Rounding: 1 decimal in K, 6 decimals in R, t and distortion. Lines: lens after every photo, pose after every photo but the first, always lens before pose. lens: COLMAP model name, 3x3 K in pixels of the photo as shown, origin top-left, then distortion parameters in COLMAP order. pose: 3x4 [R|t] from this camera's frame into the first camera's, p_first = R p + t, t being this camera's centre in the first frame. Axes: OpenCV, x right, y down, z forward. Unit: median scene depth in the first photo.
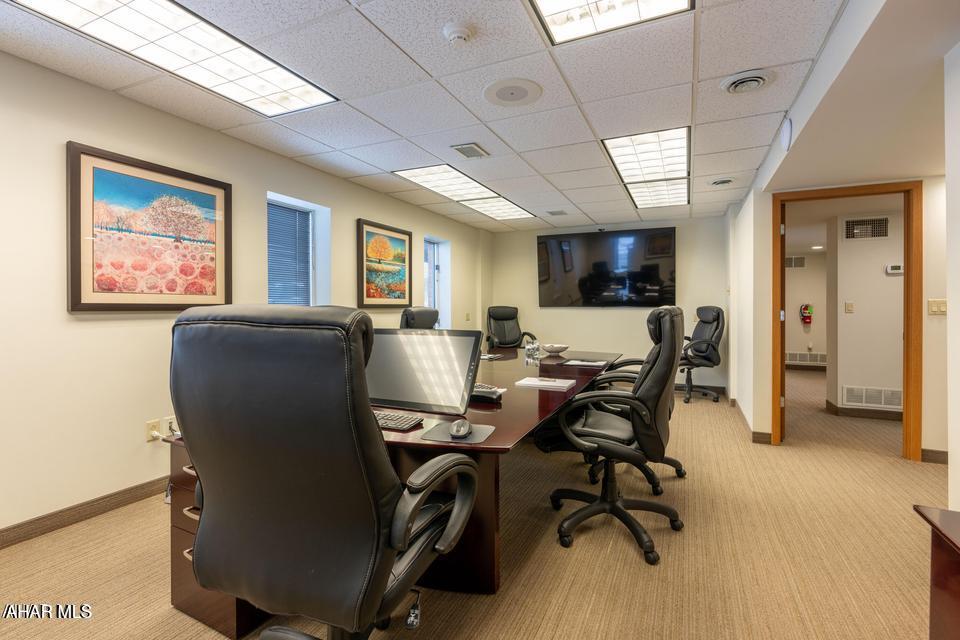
lens RADIAL K [[449.2, 0, 483.9], [0, 449.2, 310.9], [0, 0, 1]] dist [-0.001161, -0.000108]
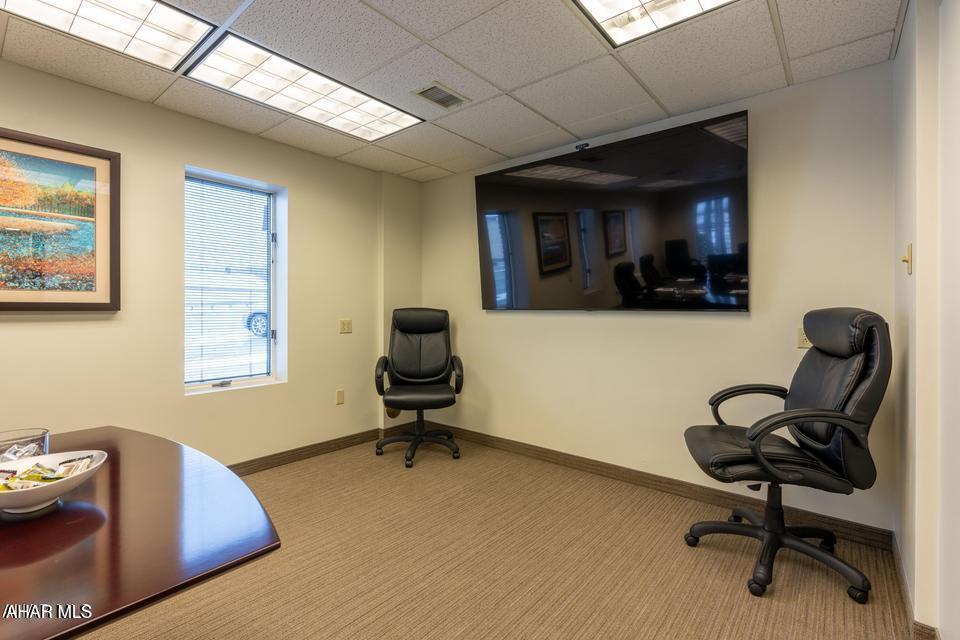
lens RADIAL K [[449.2, 0, 483.9], [0, 449.2, 310.9], [0, 0, 1]] dist [-0.001161, -0.000108]
pose [[0.969025, 0.004788, -0.246917, 0.325646], [-0.005931, 0.999975, -0.003883, -0.006130], [0.246892, 0.005227, 0.969029, 0.603954]]
